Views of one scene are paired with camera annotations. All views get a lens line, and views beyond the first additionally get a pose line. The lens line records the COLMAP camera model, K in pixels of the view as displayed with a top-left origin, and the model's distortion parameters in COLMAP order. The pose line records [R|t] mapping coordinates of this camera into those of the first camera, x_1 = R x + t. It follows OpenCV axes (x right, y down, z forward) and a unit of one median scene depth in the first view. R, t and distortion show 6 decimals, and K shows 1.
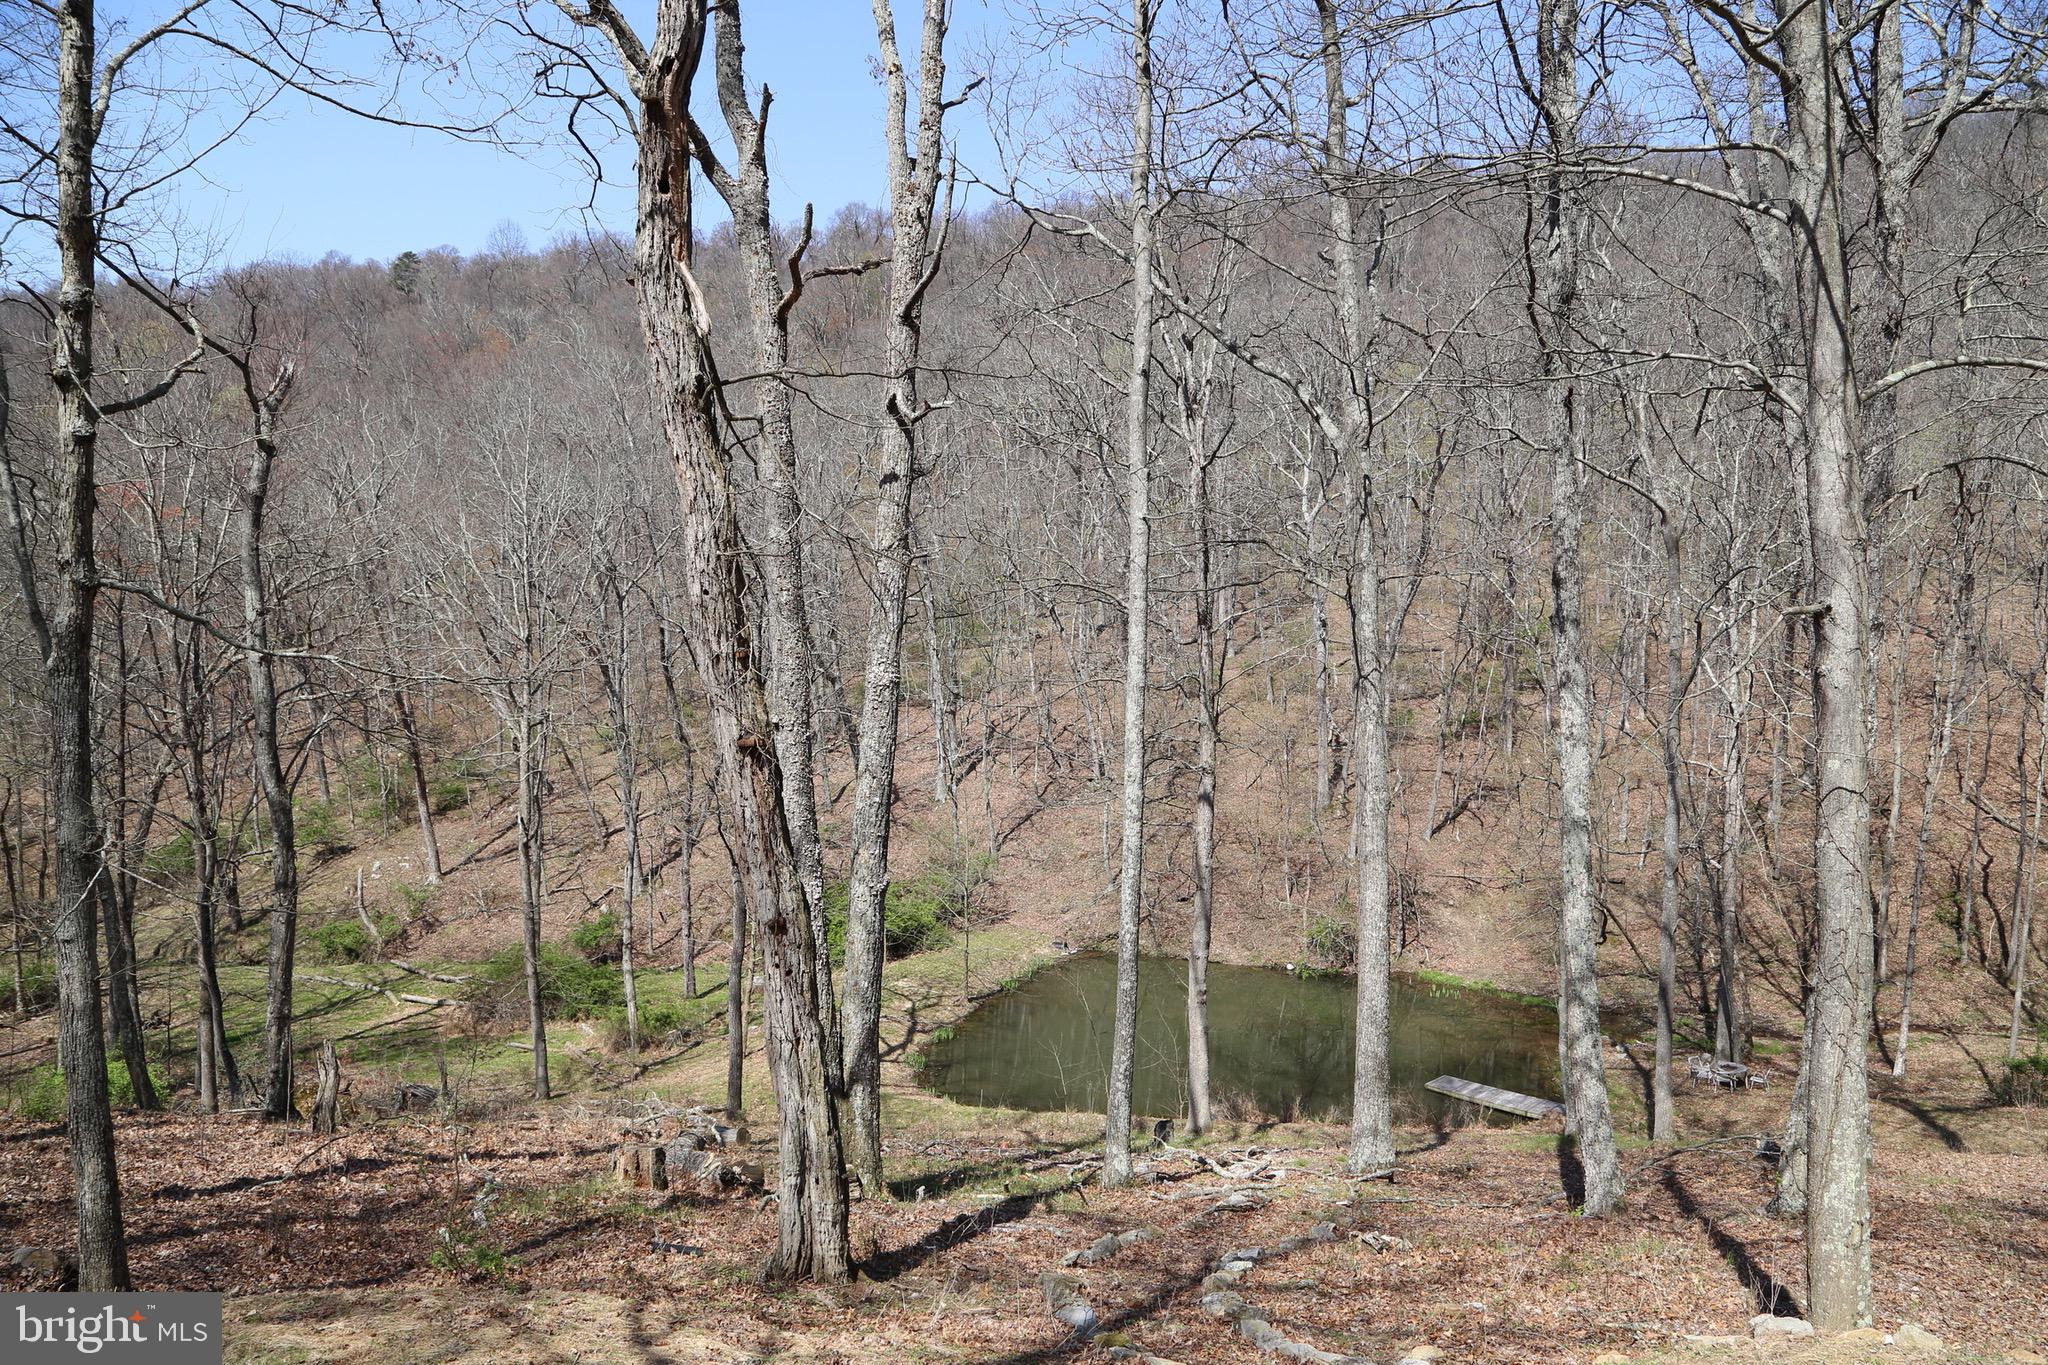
lens RADIAL K [[1391.2, 0, 1028.8], [0, 1391.2, 670.9], [0, 0, 1]] dist [-0.118688, 0.058909]
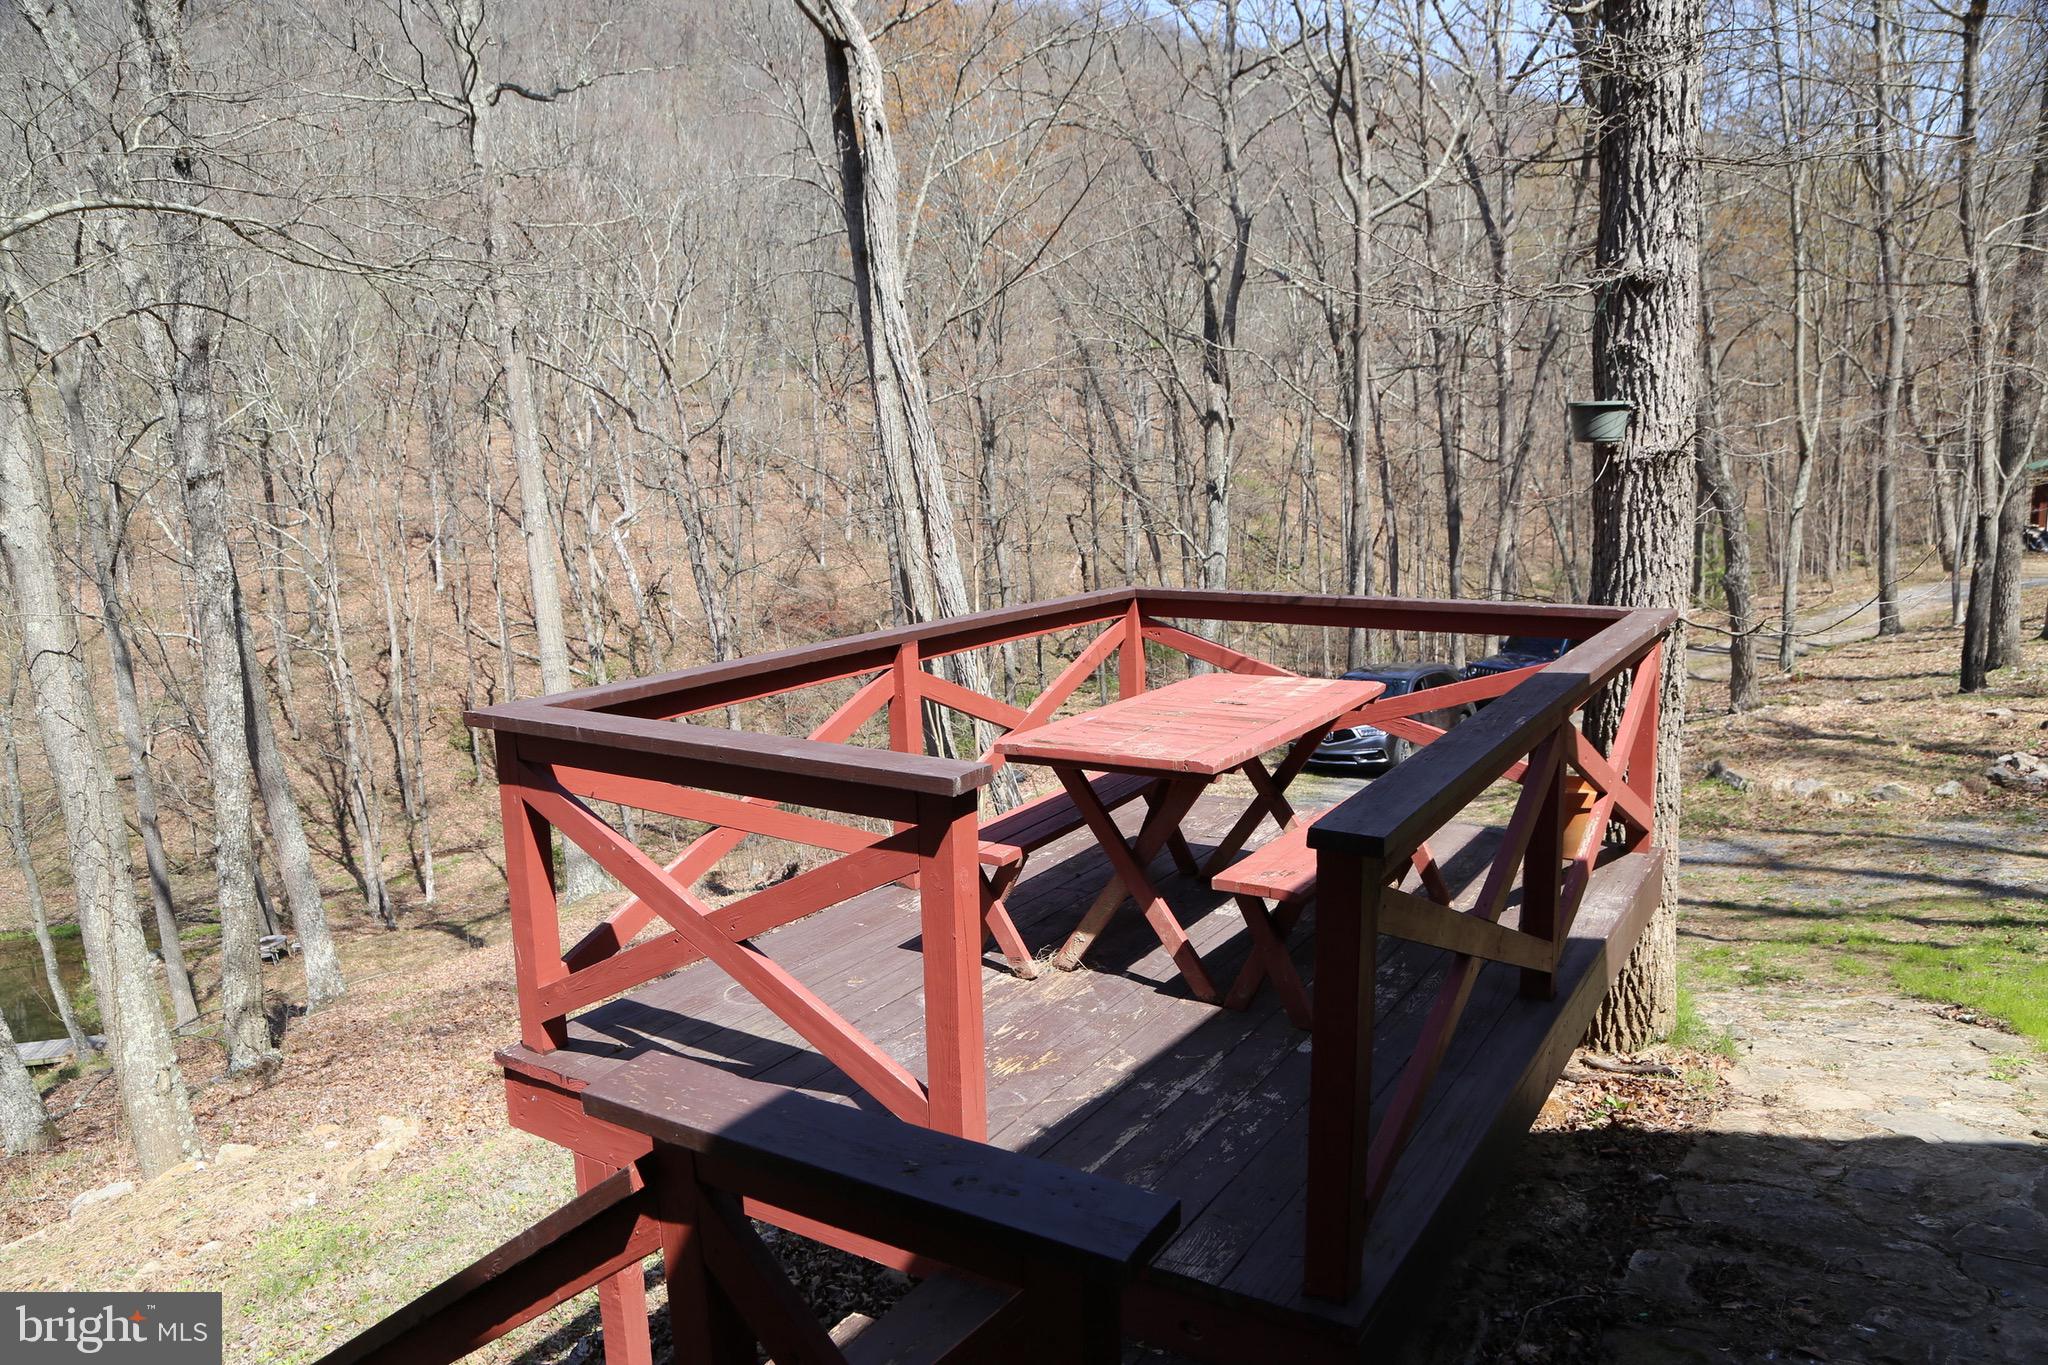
lens RADIAL K [[1469.5, 0, 1025.1], [0, 1469.5, 696.7], [0, 0, 1]] dist [-0.014589, -0.004012]
pose [[0.613182, -0.181540, 0.768798, 0.100864], [0.092958, 0.983055, 0.157991, 0.008860], [-0.784453, -0.025411, 0.619668, -0.094860]]
